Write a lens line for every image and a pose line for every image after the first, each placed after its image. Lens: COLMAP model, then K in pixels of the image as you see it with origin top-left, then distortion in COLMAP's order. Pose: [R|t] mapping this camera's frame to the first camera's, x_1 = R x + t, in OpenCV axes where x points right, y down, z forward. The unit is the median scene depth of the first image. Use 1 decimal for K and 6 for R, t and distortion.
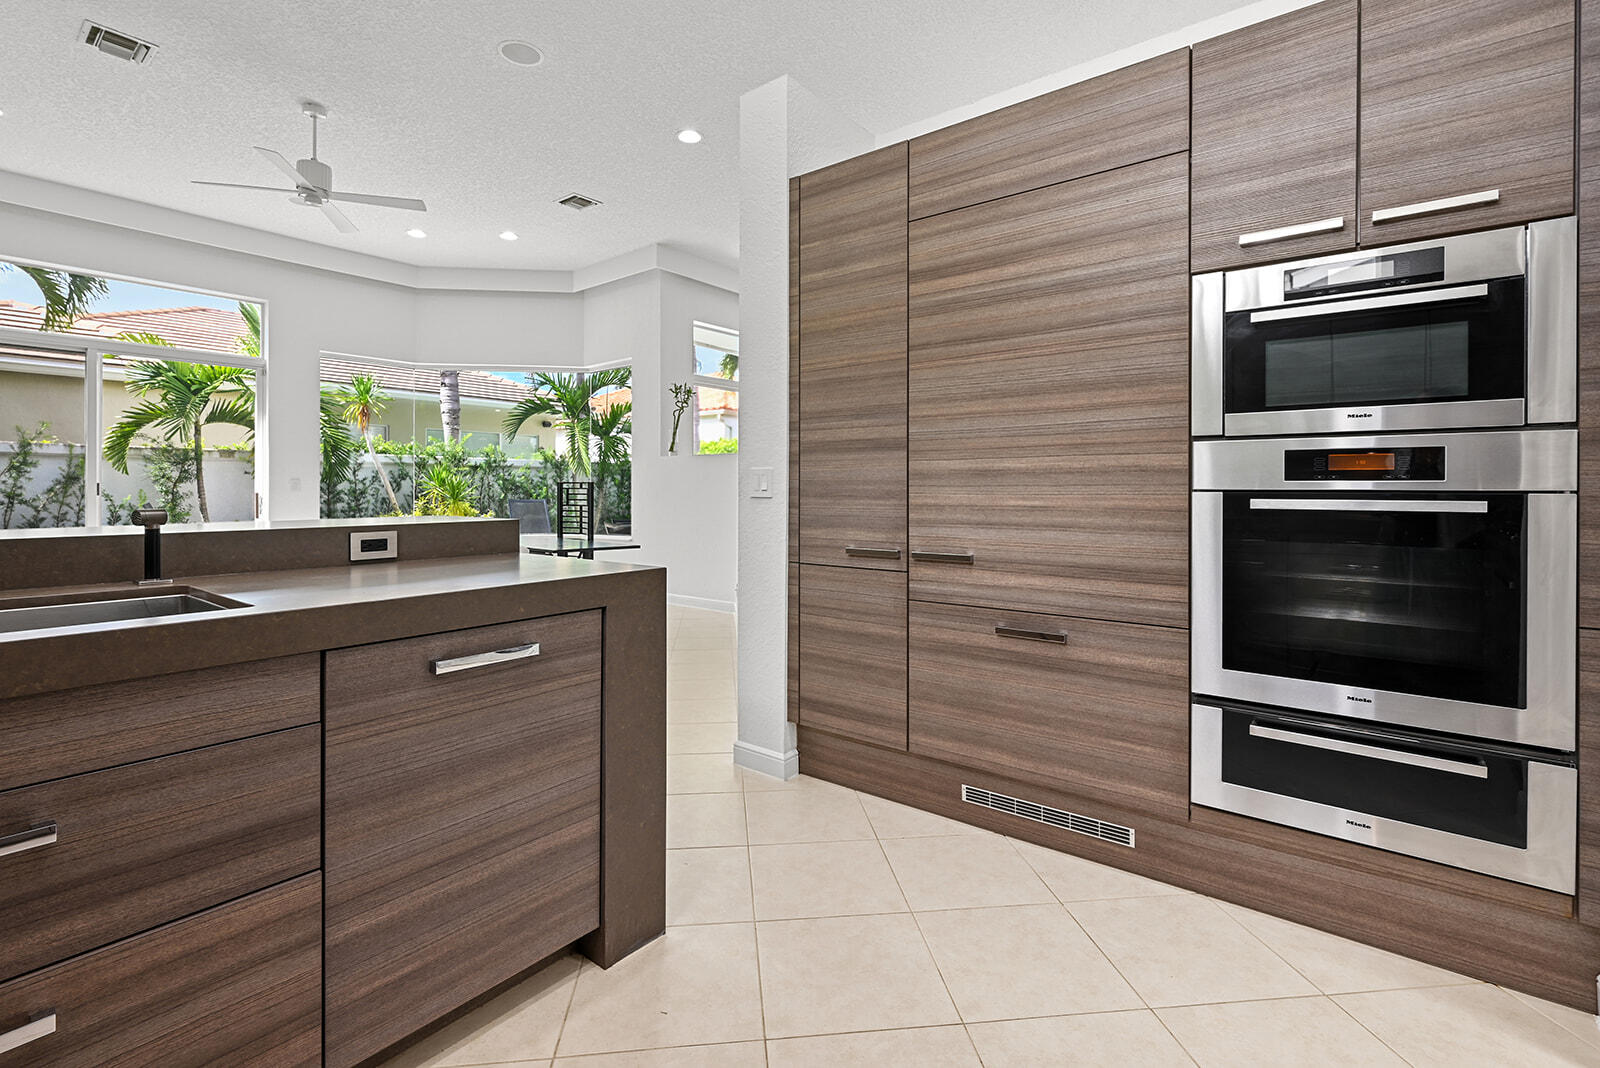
lens RADIAL K [[733.8, 0, 798.4], [0, 733.8, 493.6], [0, 0, 1]] dist [0.004568, -0.000325]
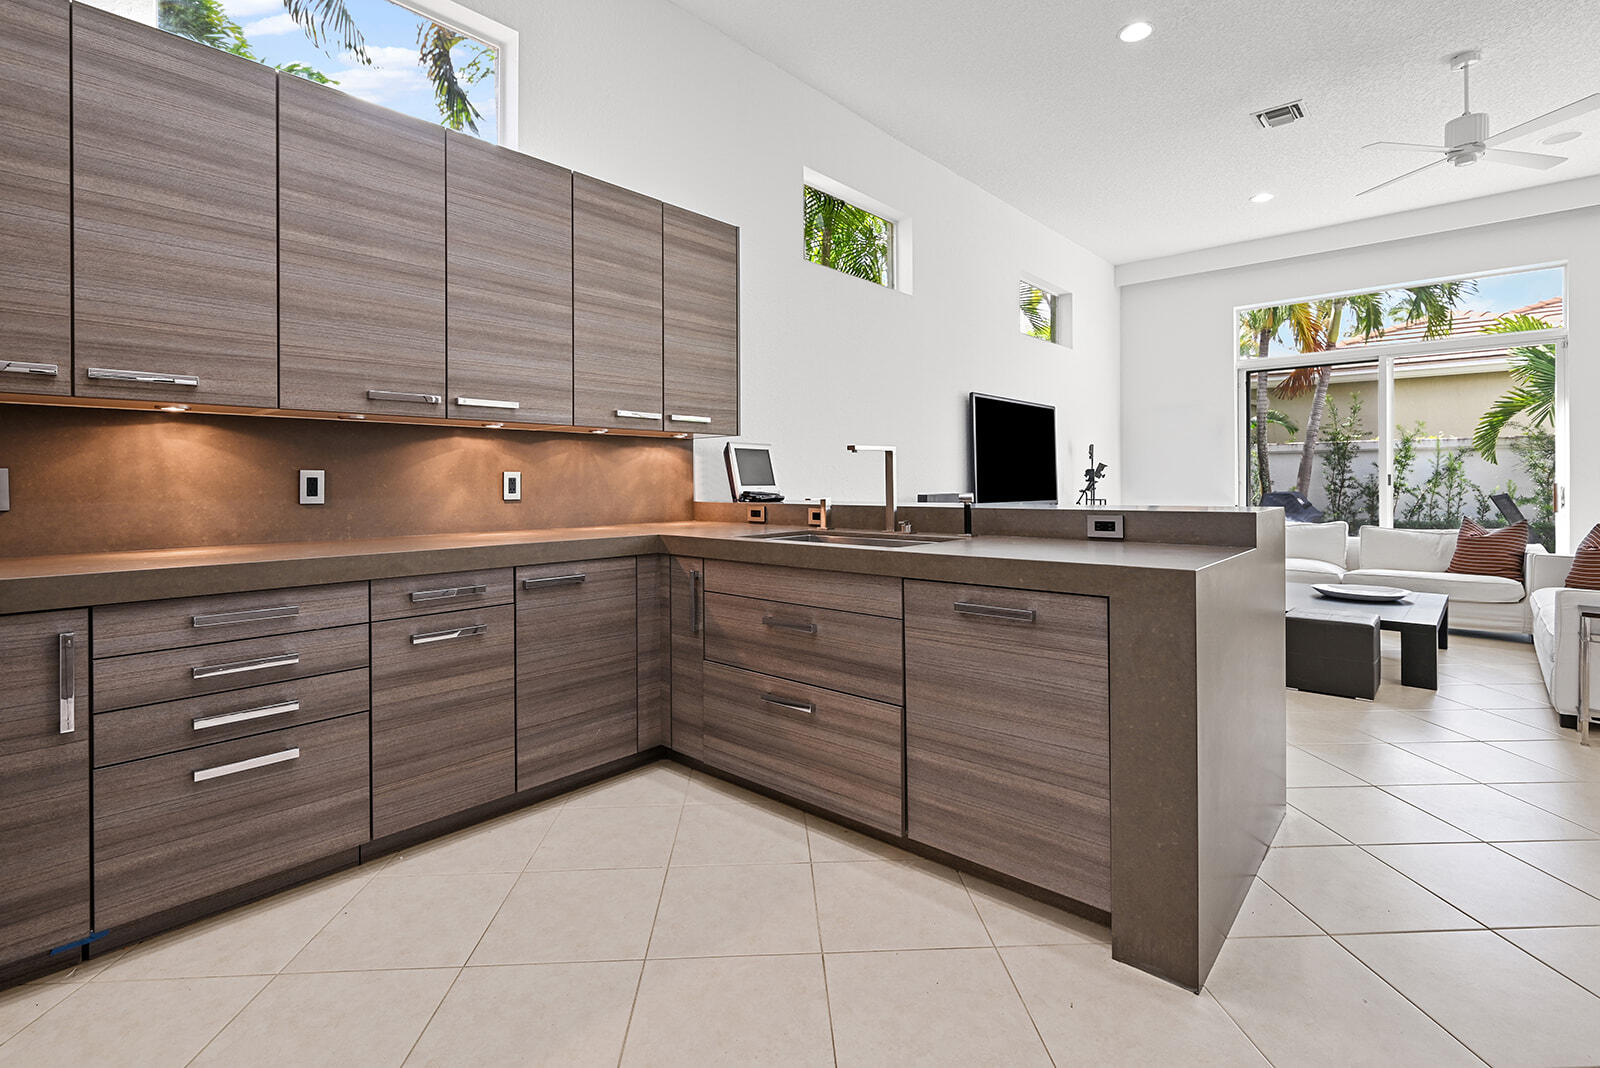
lens RADIAL K [[733.8, 0, 802.8], [0, 733.8, 482.5], [0, 0, 1]] dist [0.004568, -0.000325]
pose [[-0.049087, -0.001019, -0.998794, 0.561130], [-0.000450, 0.999999, -0.000998, -0.001194], [0.998794, 0.000401, -0.049088, 0.460930]]
